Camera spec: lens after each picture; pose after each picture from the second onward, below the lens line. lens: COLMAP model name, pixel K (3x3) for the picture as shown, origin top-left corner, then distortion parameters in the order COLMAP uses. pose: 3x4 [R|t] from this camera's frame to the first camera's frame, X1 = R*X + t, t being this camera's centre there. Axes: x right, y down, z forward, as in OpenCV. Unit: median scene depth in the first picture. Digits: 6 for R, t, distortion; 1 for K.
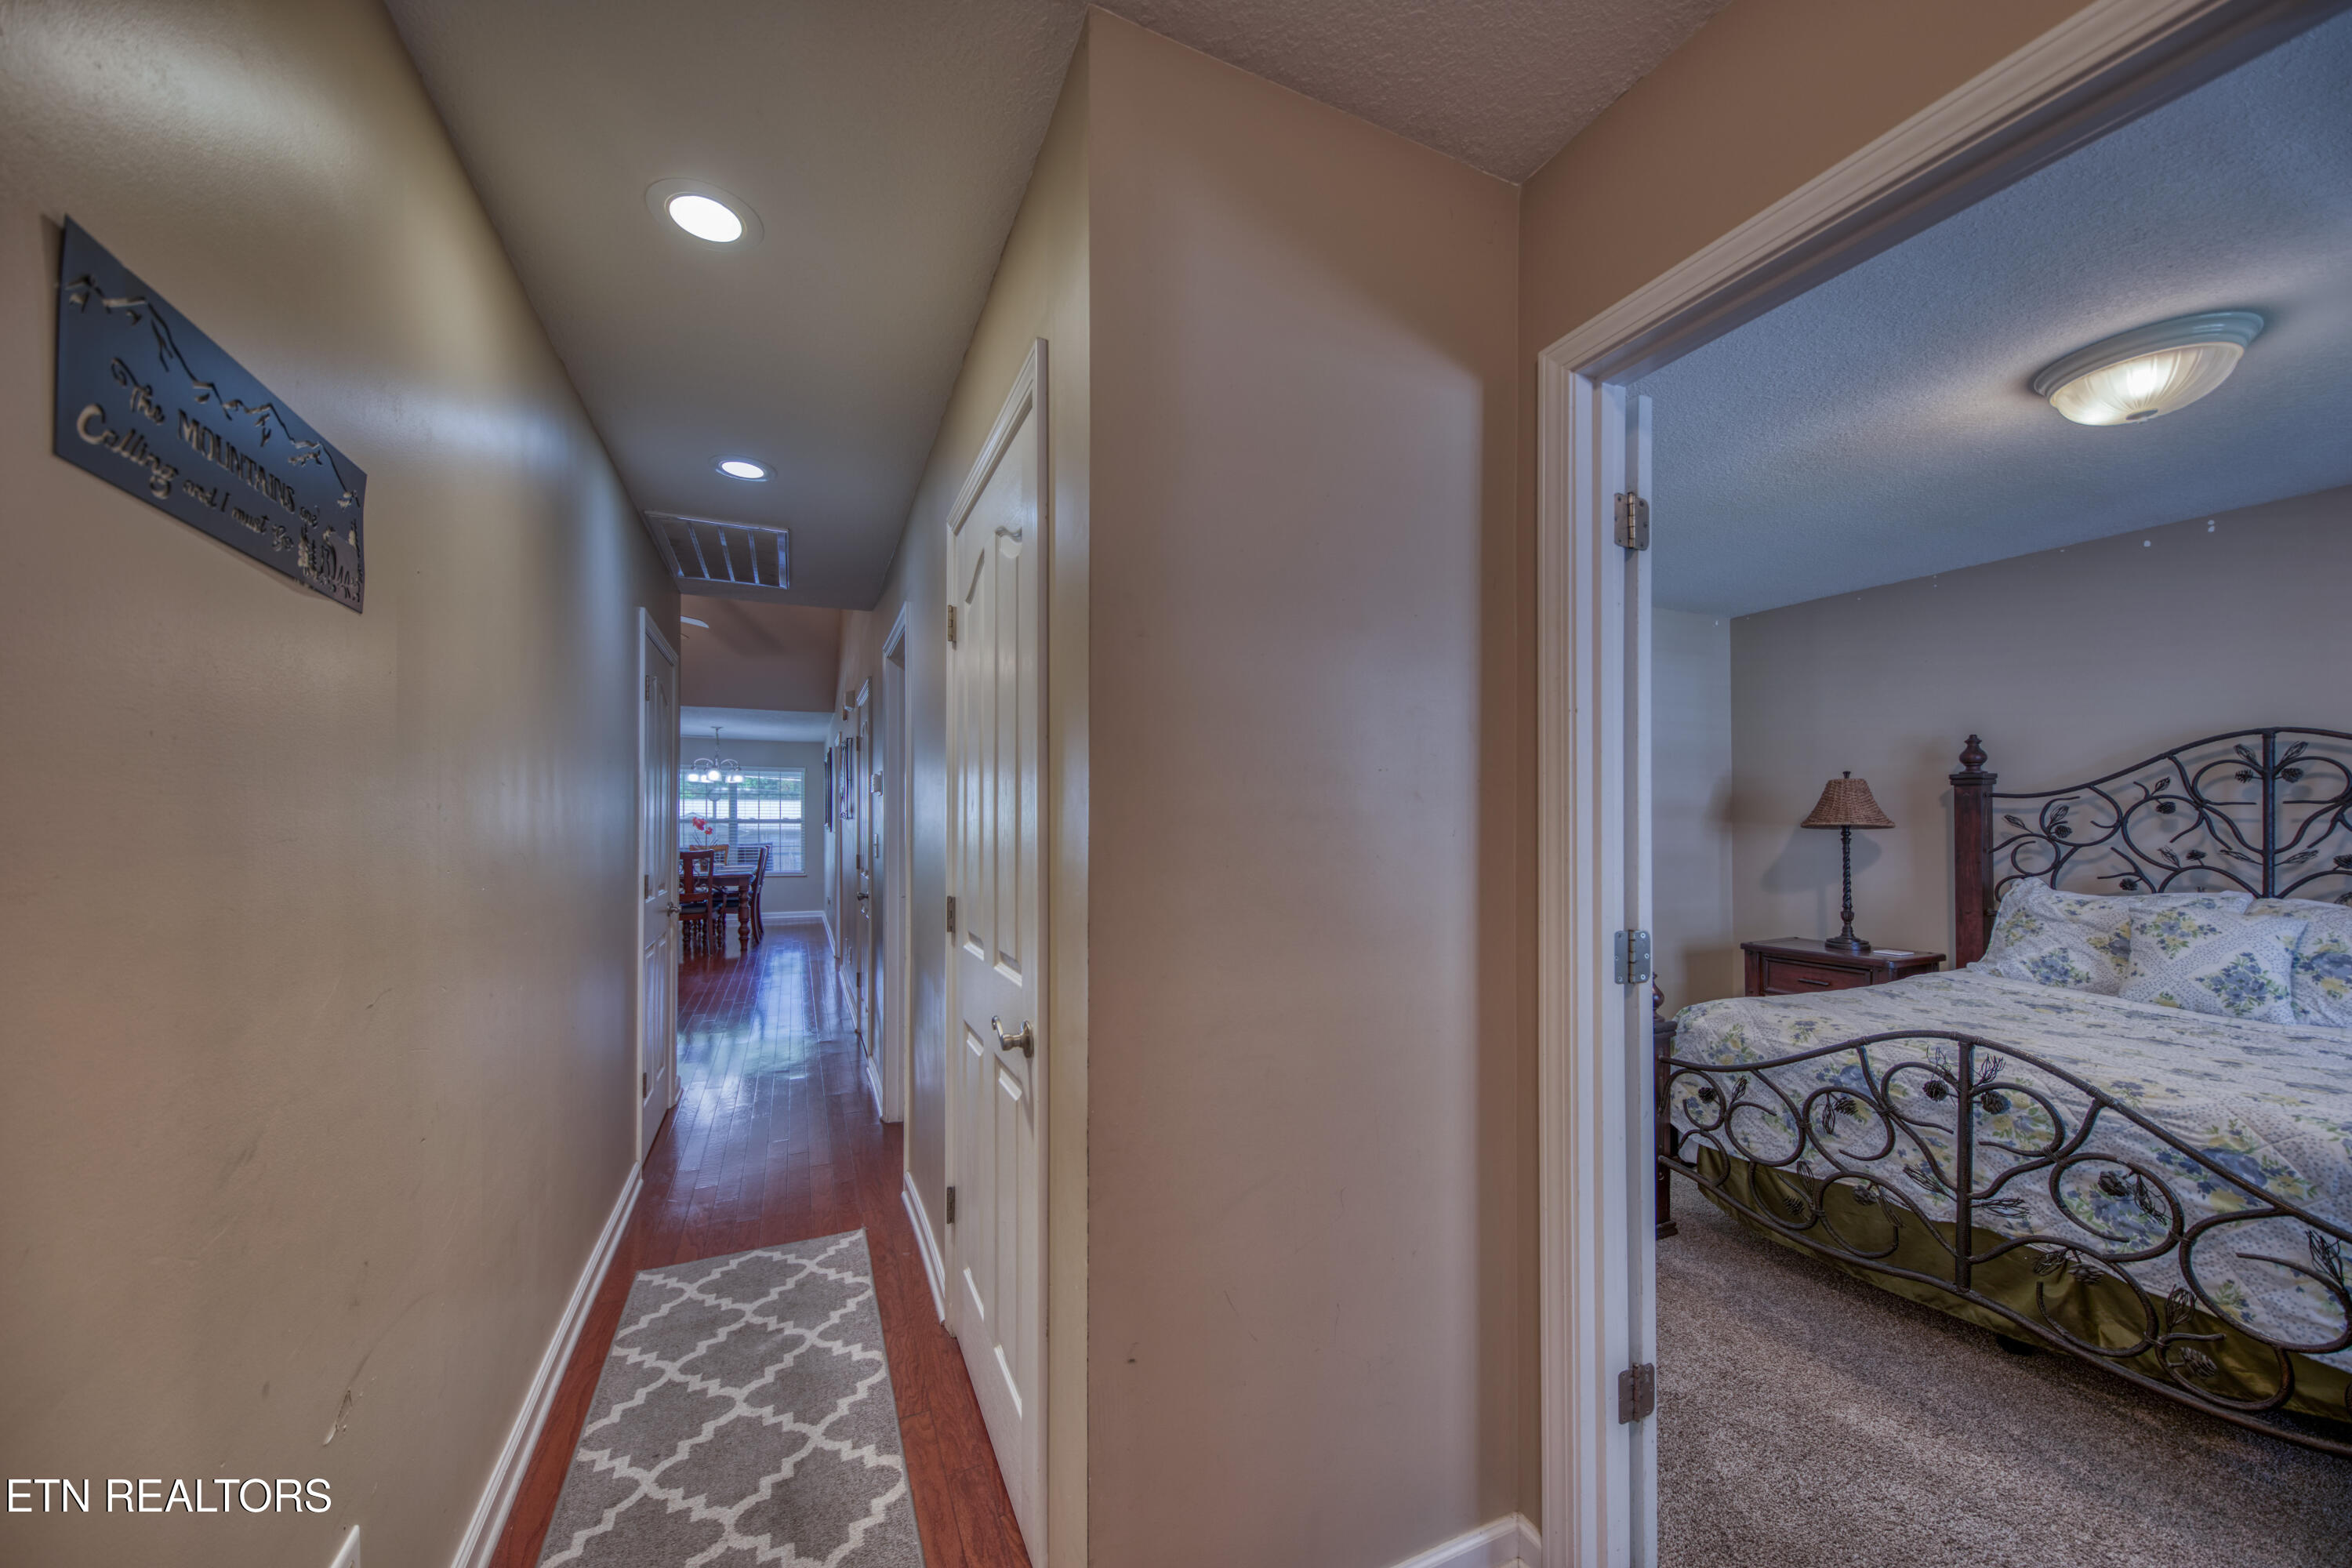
lens RADIAL K [[810.1, 0, 1179.6], [0, 810.1, 821.6], [0, 0, 1]] dist [0.007091, -0.004497]
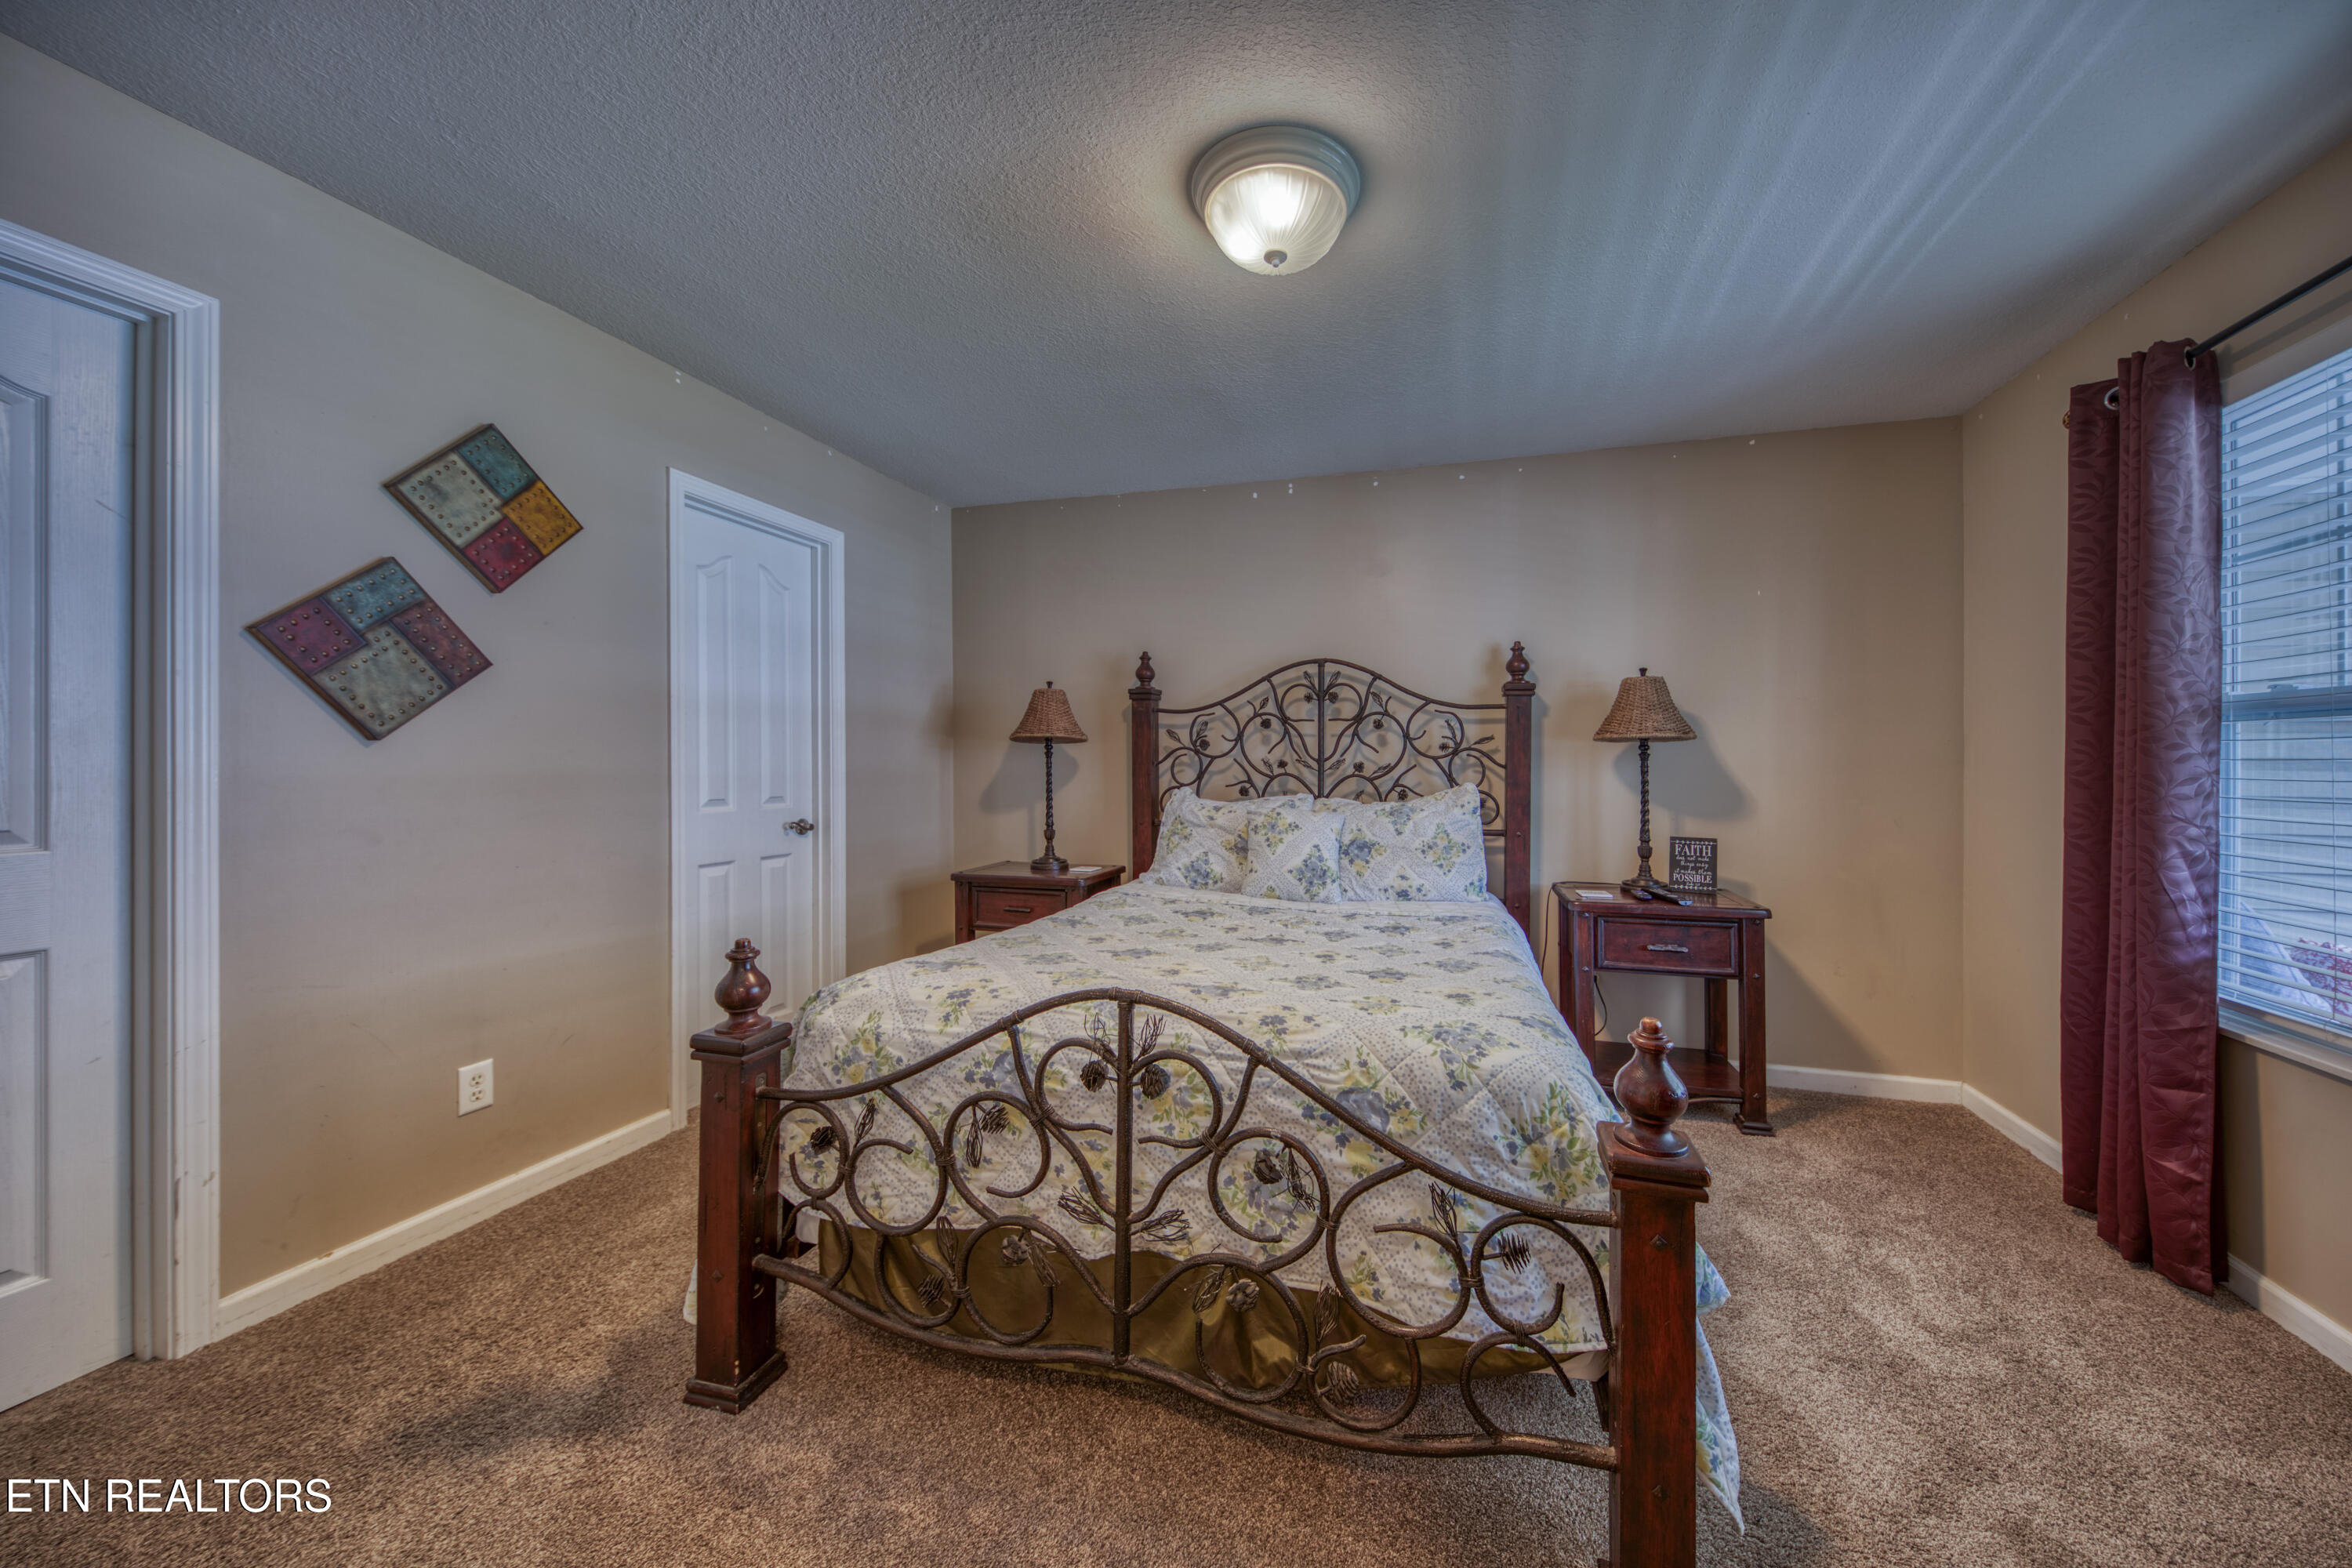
lens RADIAL K [[810.1, 0, 1179.6], [0, 810.1, 769.1], [0, 0, 1]] dist [0.007091, -0.004497]
pose [[0.690819, -0.003535, 0.723019, 0.391292], [-0.003190, 0.999963, 0.007937, 0.051451], [-0.723021, -0.007790, 0.690782, 0.382734]]
